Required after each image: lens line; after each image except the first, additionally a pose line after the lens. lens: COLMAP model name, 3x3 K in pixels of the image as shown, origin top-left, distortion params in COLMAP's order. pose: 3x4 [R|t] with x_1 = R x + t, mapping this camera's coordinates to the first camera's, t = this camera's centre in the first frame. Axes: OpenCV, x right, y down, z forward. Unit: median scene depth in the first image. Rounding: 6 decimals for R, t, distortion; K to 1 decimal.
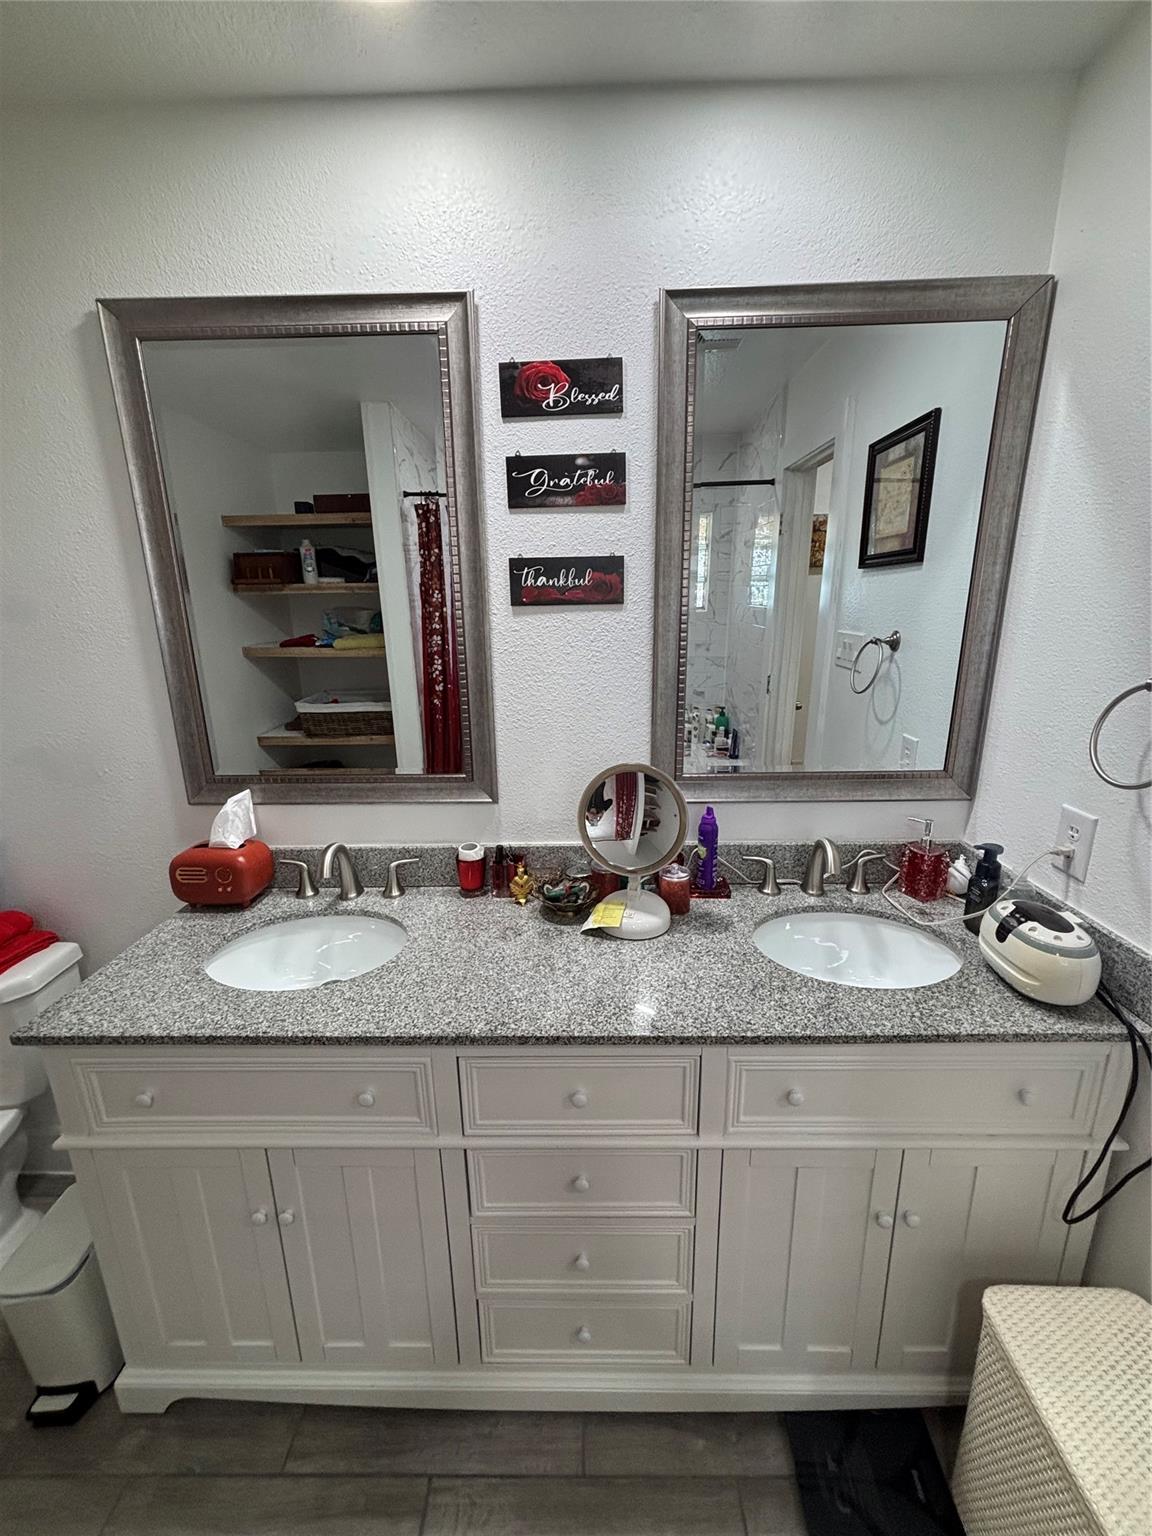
lens RADIAL K [[610.6, 0, 579.7], [0, 610.6, 769.9], [0, 0, 1]] dist [0.000879, 0.000135]
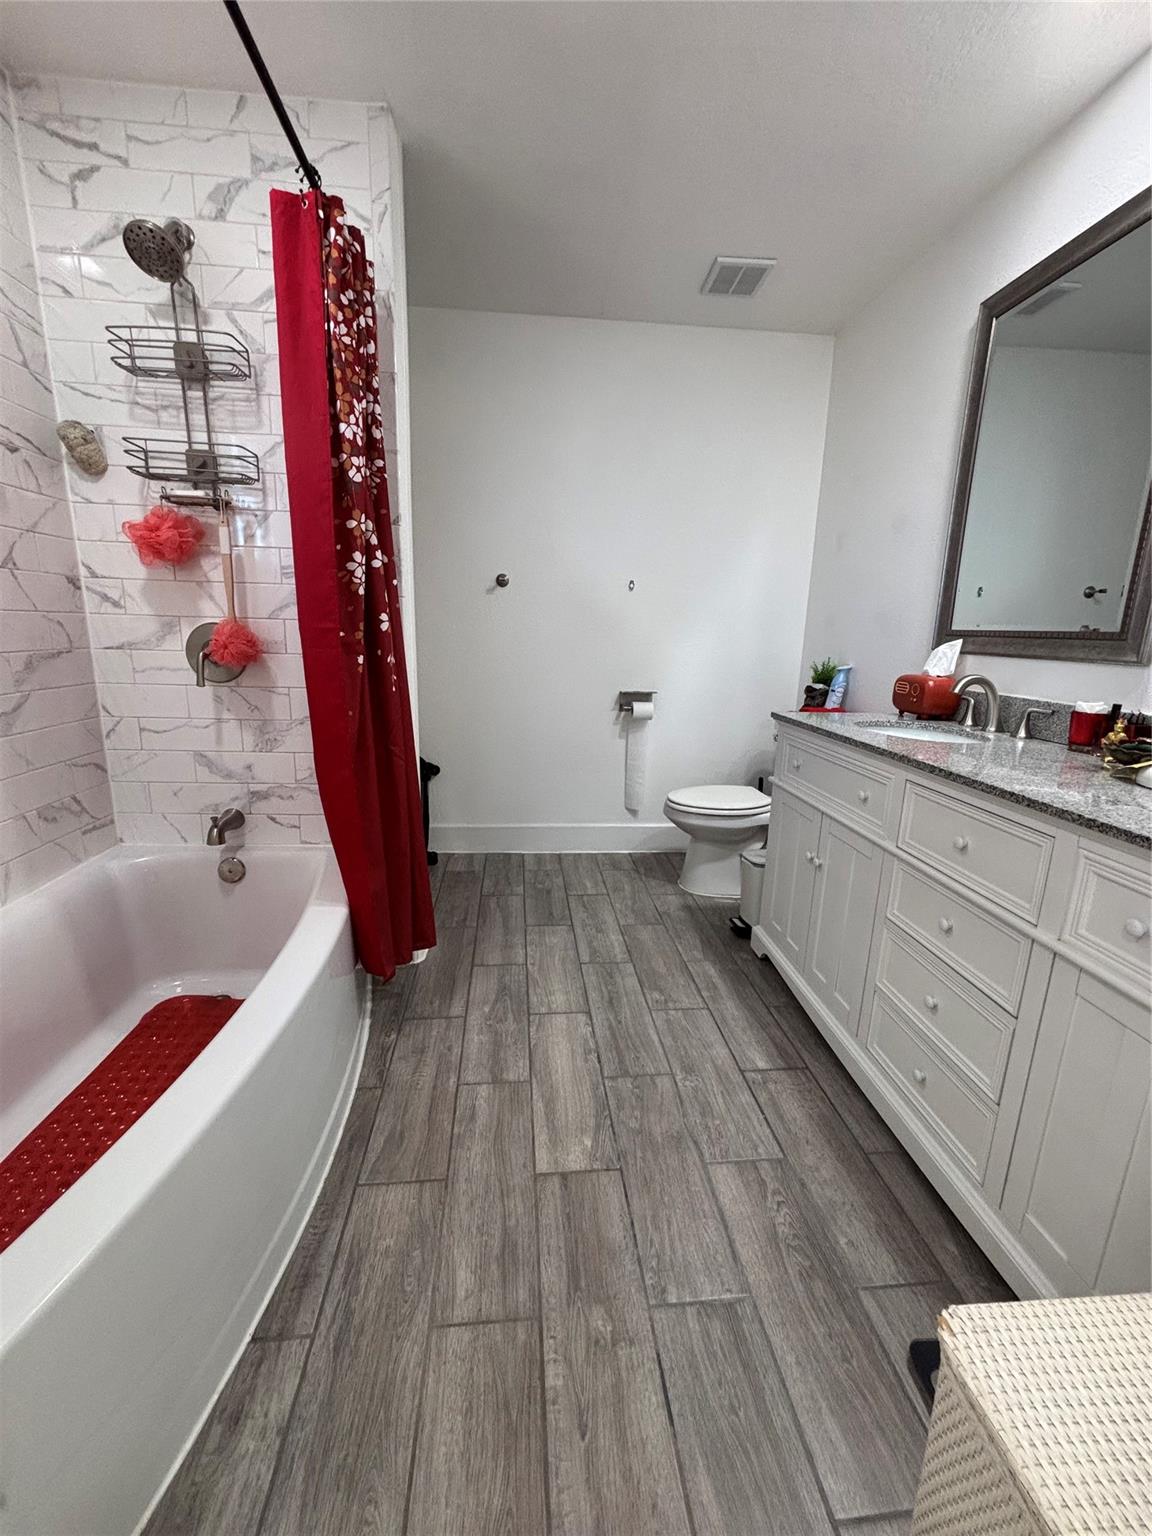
lens RADIAL K [[618.6, 0, 565.8], [0, 618.6, 771.0], [0, 0, 1]] dist [-0.004661, 0.000379]
pose [[0.097799, 0.242052, -0.965322, 0.838784], [-0.276474, 0.938399, 0.207290, 0.293126], [0.956032, 0.246614, 0.158696, 0.026664]]
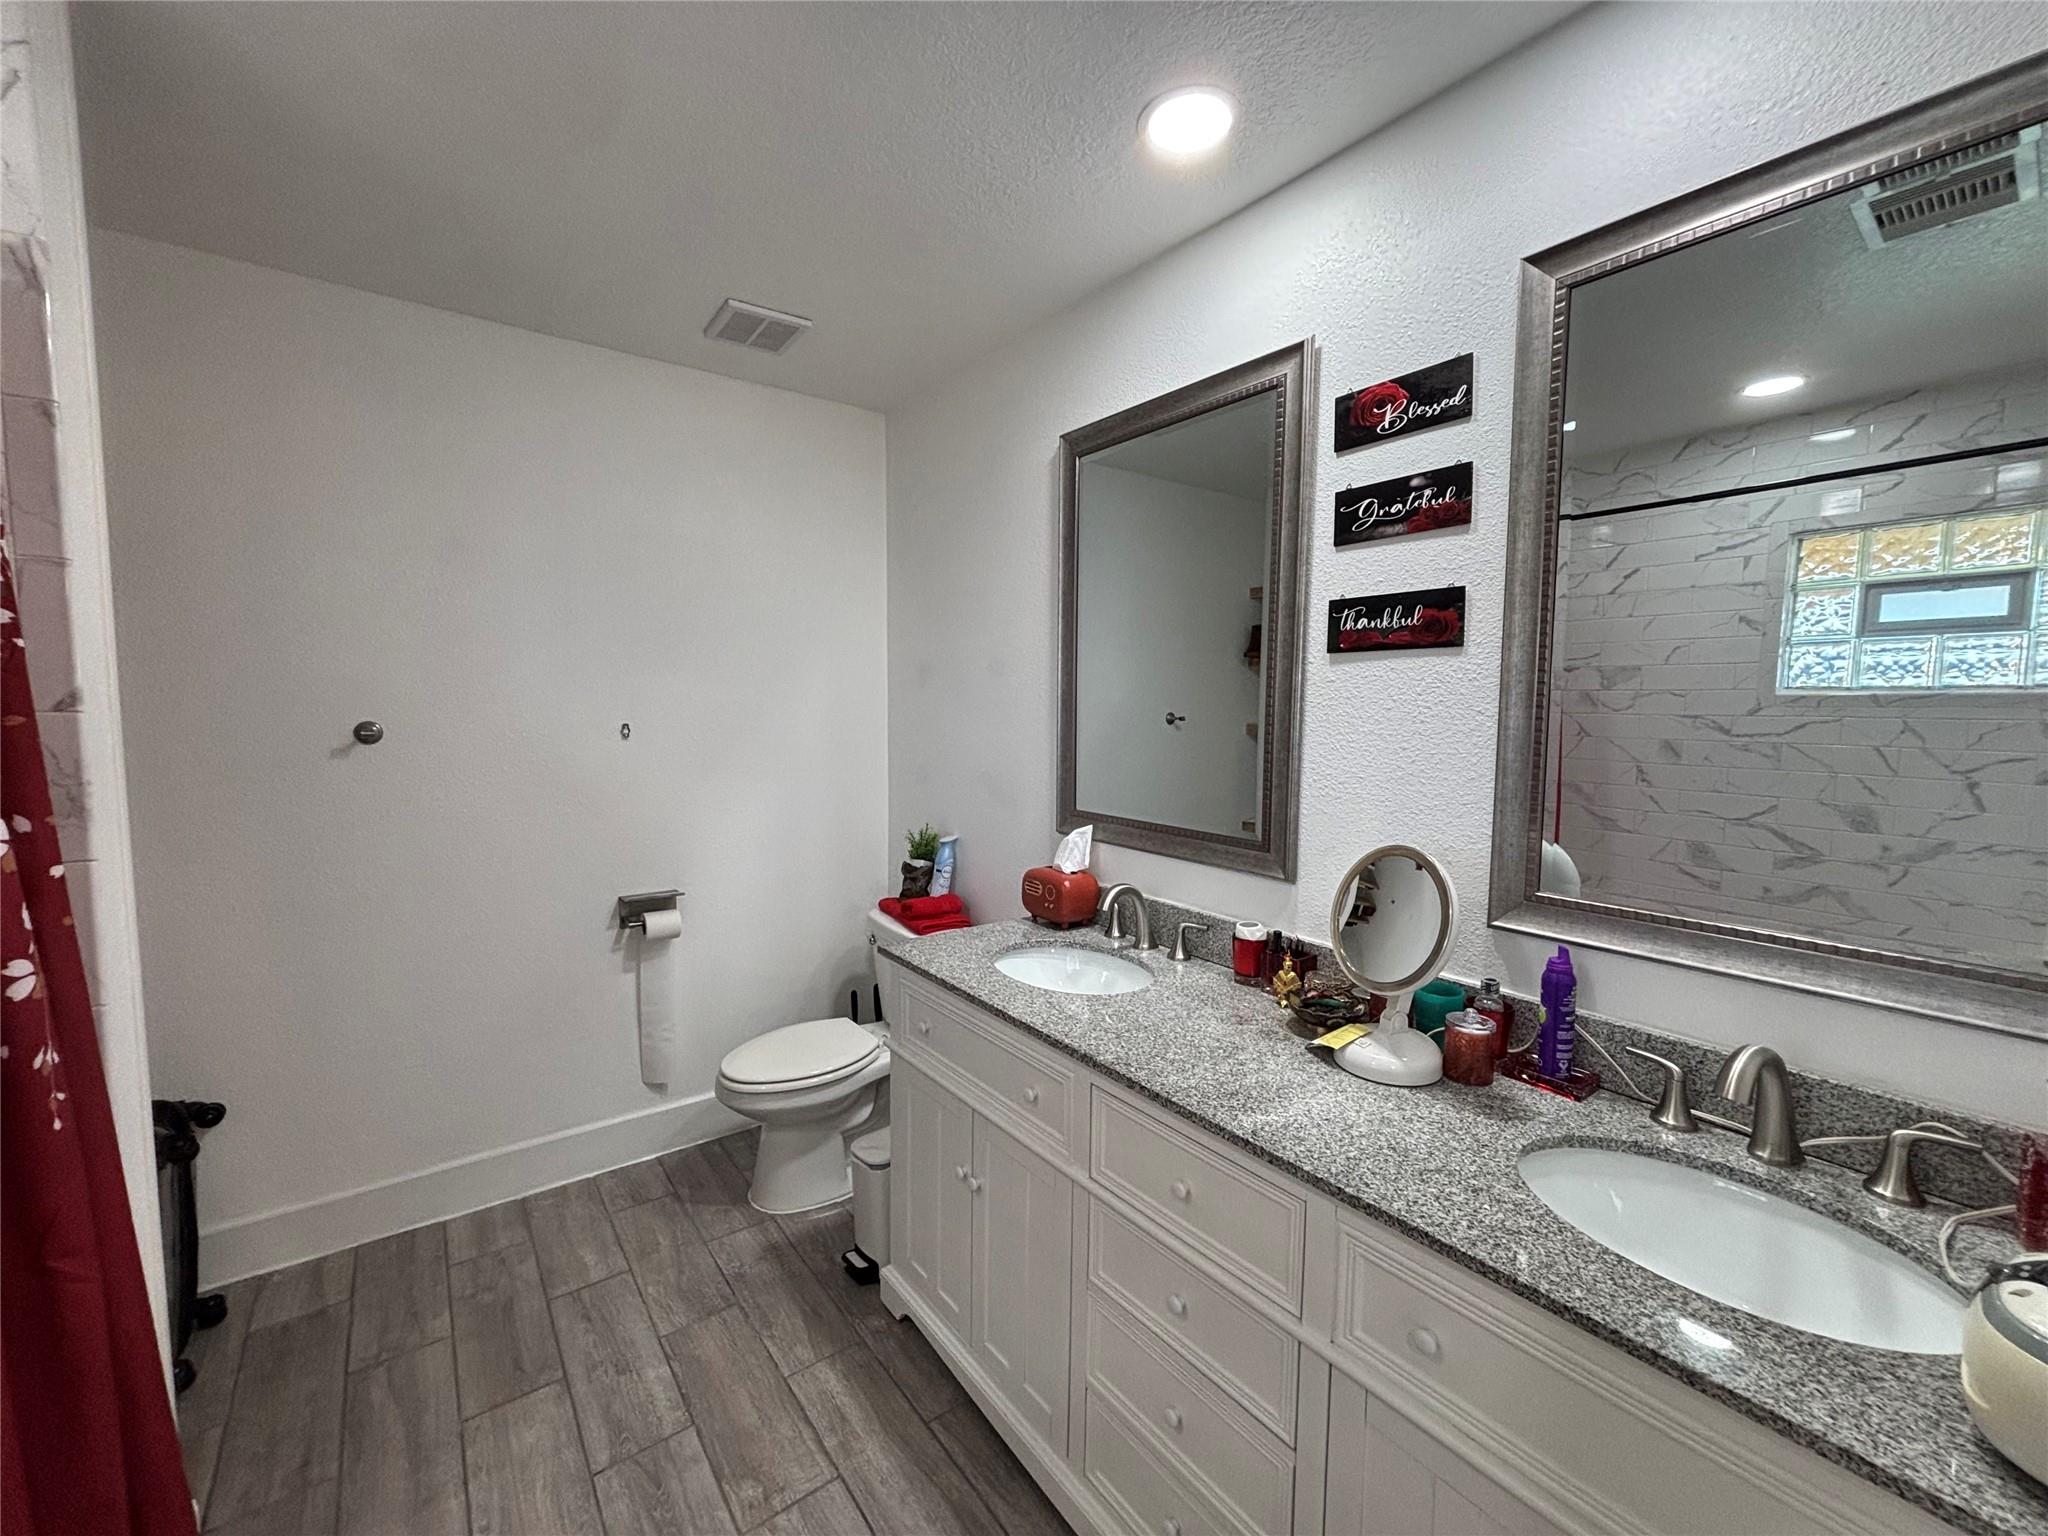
lens RADIAL K [[824.8, 0, 1025.4], [0, 824.8, 775.1], [0, 0, 1]] dist [-0.004661, 0.000379]
pose [[0.617575, 0.090444, -0.781294, 0.575907], [-0.218722, 0.973932, -0.060145, 0.066685], [0.755488, 0.208030, 0.621258, -0.015638]]
